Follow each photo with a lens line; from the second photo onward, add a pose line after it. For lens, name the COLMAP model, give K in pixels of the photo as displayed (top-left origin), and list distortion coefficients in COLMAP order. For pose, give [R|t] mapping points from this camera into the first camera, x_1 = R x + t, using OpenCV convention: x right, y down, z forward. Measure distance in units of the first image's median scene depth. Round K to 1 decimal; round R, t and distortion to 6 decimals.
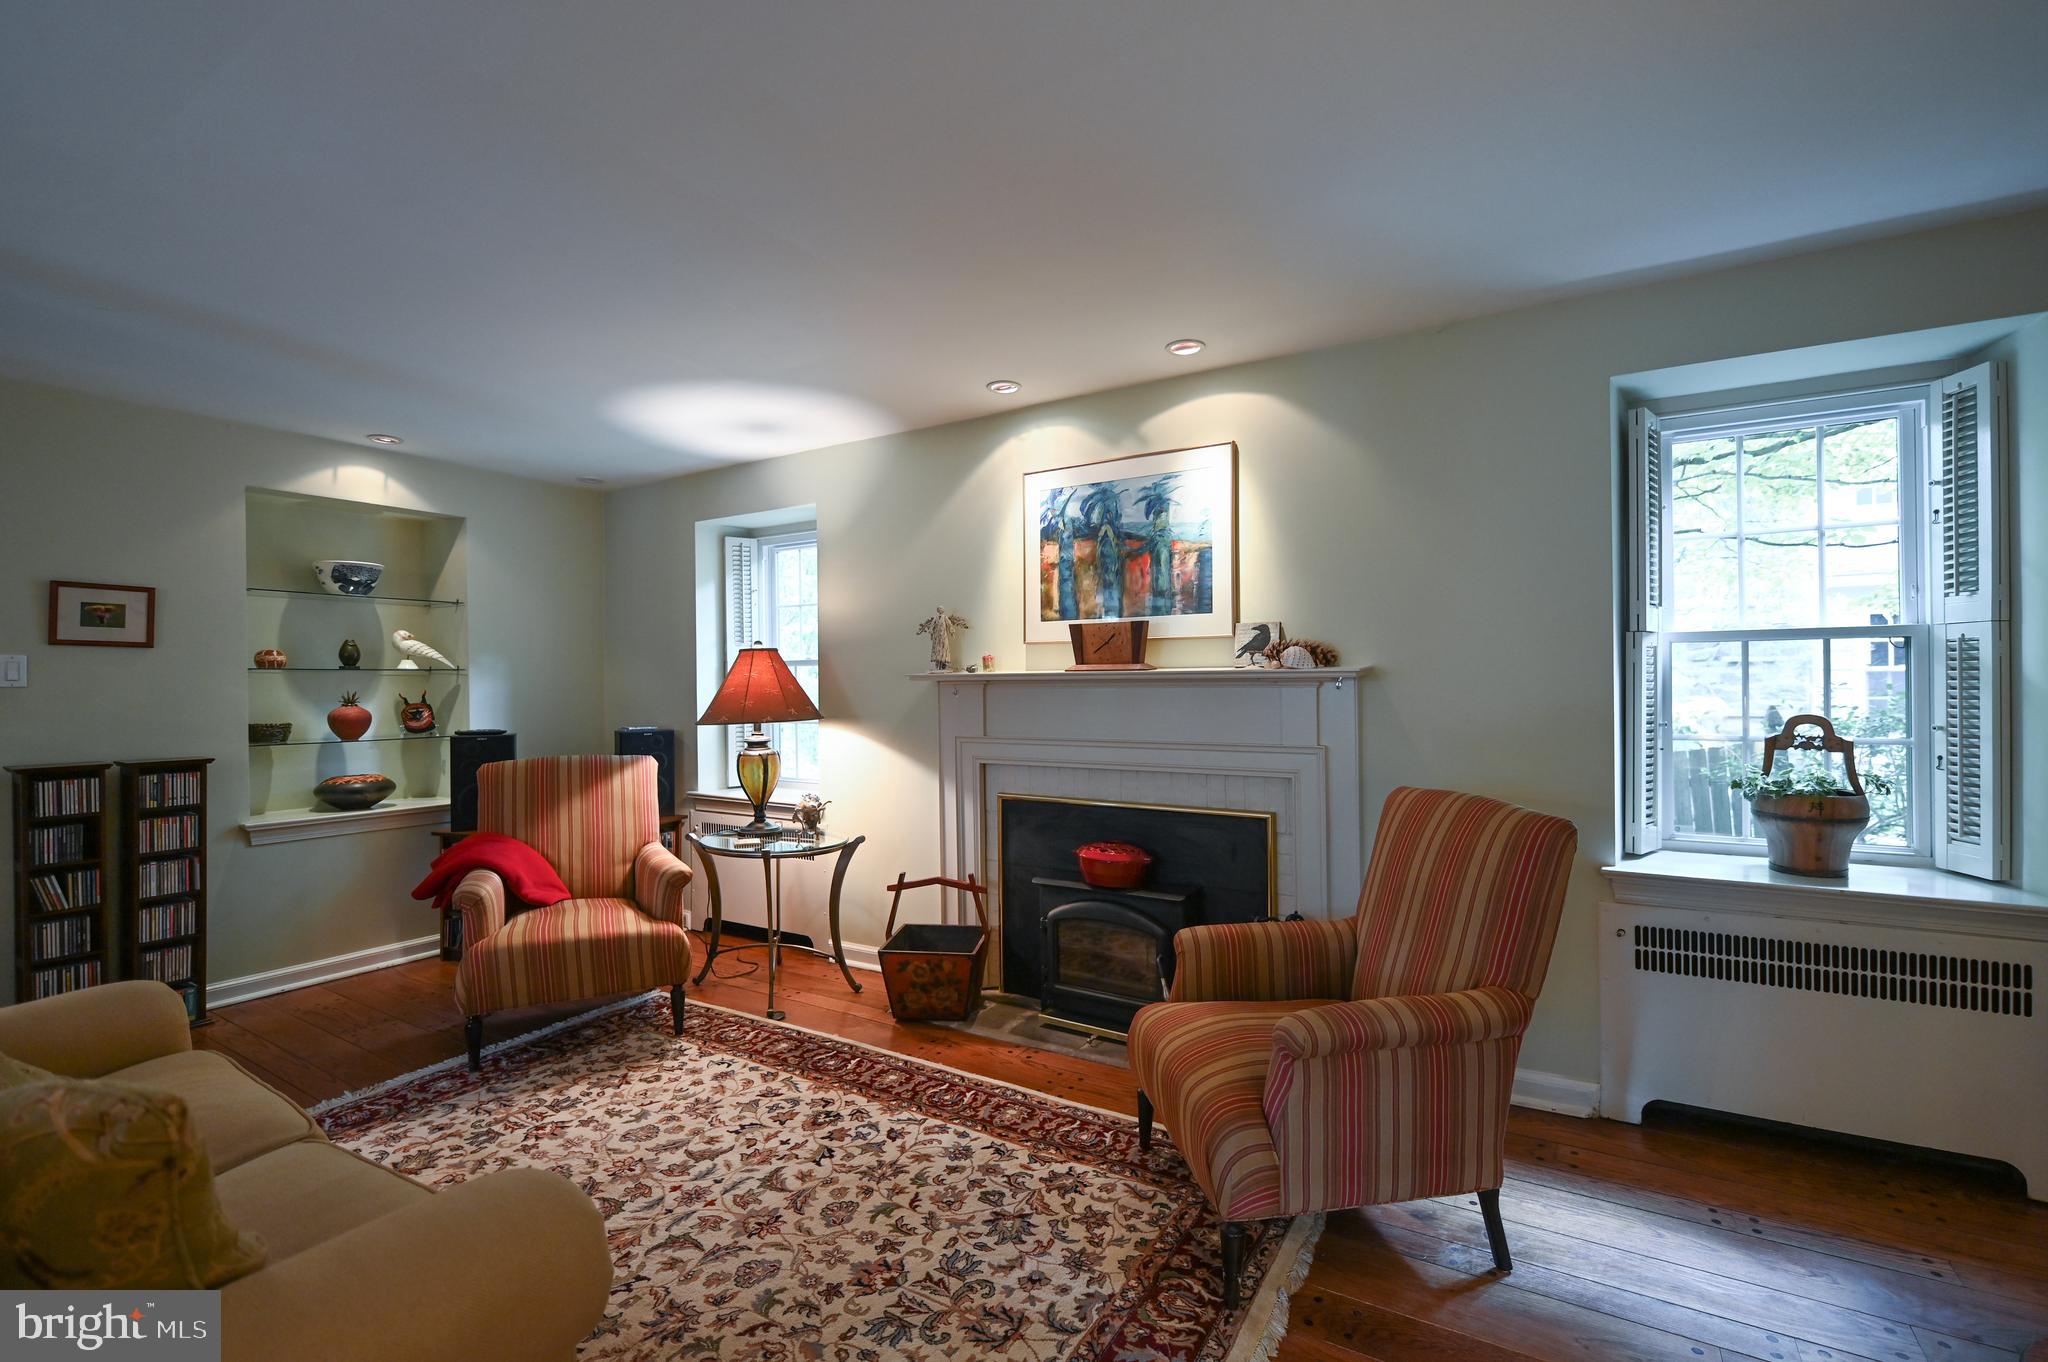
lens RADIAL K [[896.9, 0, 1027.1], [0, 896.9, 684.2], [0, 0, 1]] dist [-0.009633, -0.000792]
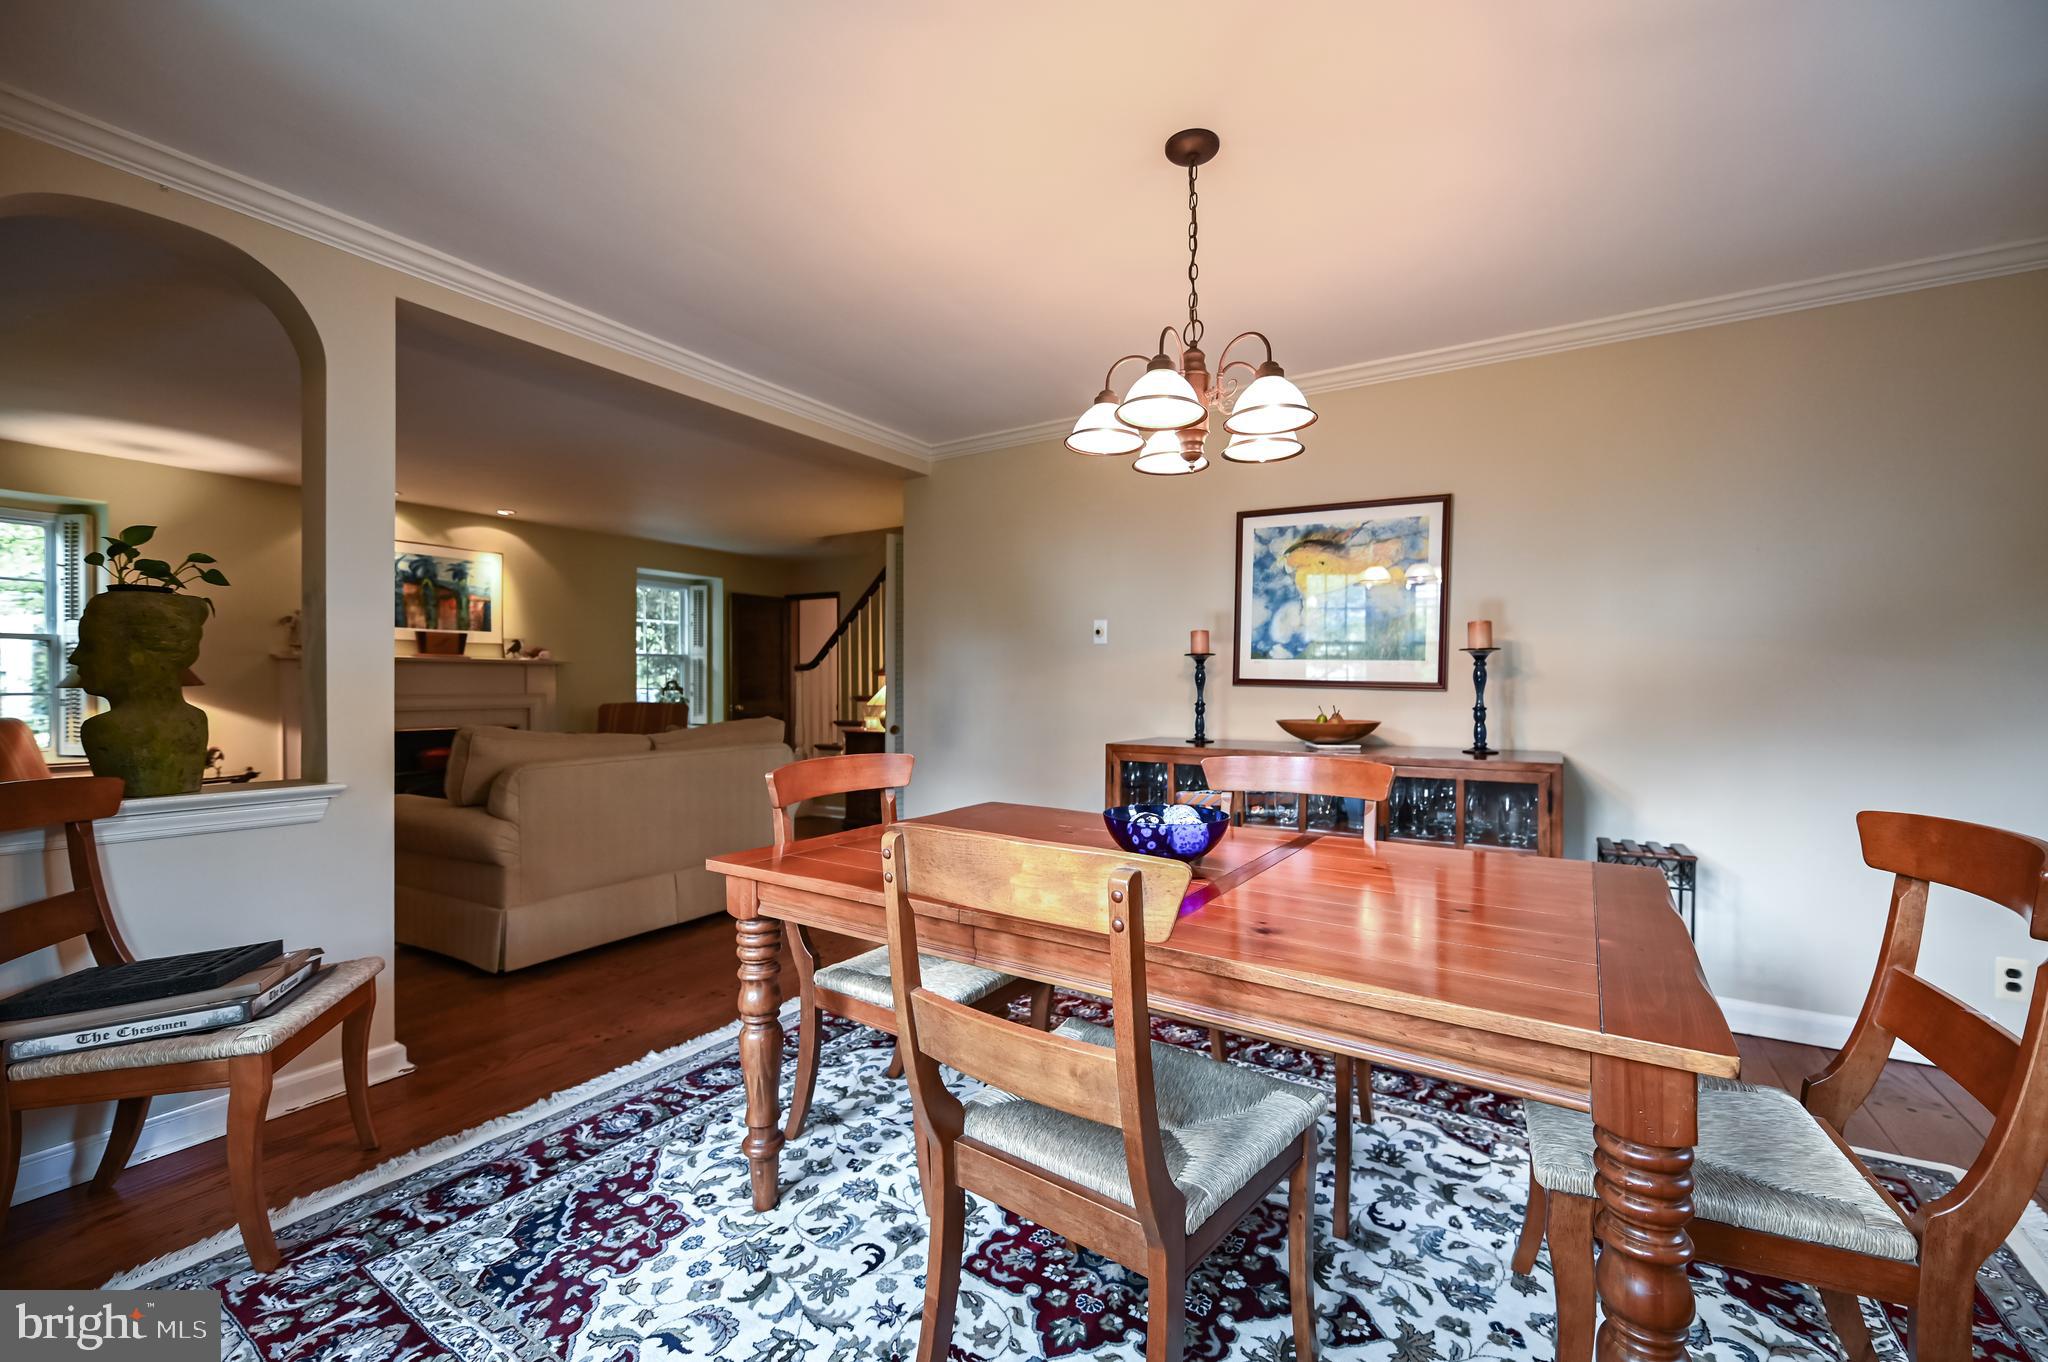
lens RADIAL K [[832.6, 0, 1028.3], [0, 832.6, 688.6], [0, 0, 1]] dist [-0.000288, -0.000202]
pose [[0.005313, 0.003131, 0.999981, -1.719413], [0.000788, 0.999995, -0.003135, 0.059845], [-0.999986, 0.000804, 0.005310, -0.270517]]
